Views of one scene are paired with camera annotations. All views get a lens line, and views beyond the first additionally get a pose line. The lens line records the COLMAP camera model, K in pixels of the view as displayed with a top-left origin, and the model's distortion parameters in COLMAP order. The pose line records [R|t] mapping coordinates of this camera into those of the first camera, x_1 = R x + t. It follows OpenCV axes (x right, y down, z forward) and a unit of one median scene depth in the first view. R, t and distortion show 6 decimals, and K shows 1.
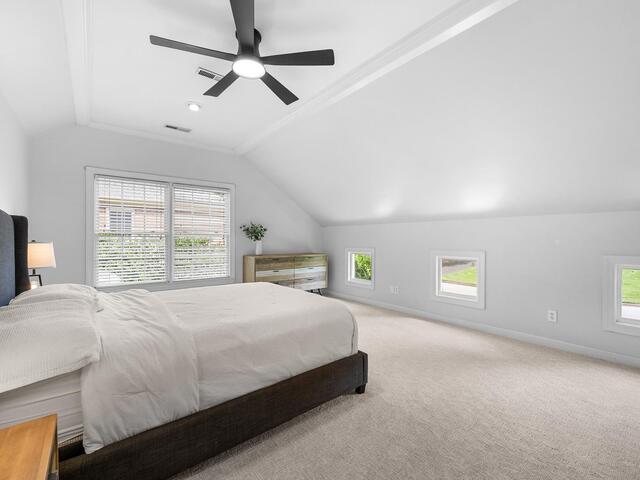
lens RADIAL K [[286.1, 0, 318.9], [0, 286.1, 241.3], [0, 0, 1]] dist [0.005877, -0.000058]
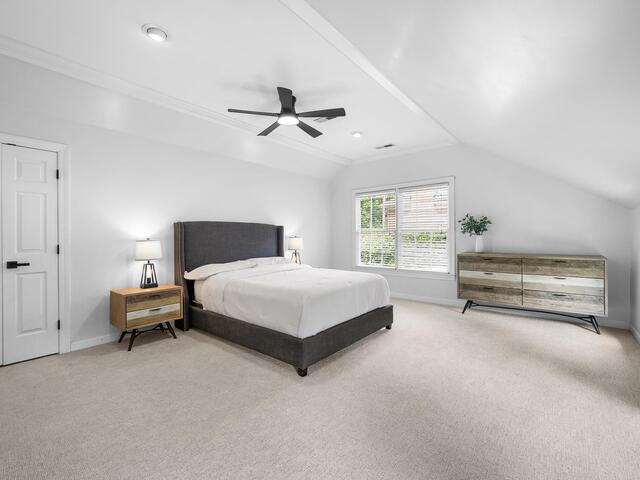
lens RADIAL K [[286.1, 0, 319.3], [0, 286.1, 237.2], [0, 0, 1]] dist [0.005877, -0.000058]
pose [[0.203635, 0.004247, -0.979038, 0.542957], [0.003961, 0.999979, 0.005162, -0.003900], [0.979039, -0.004929, 0.203614, 0.369362]]
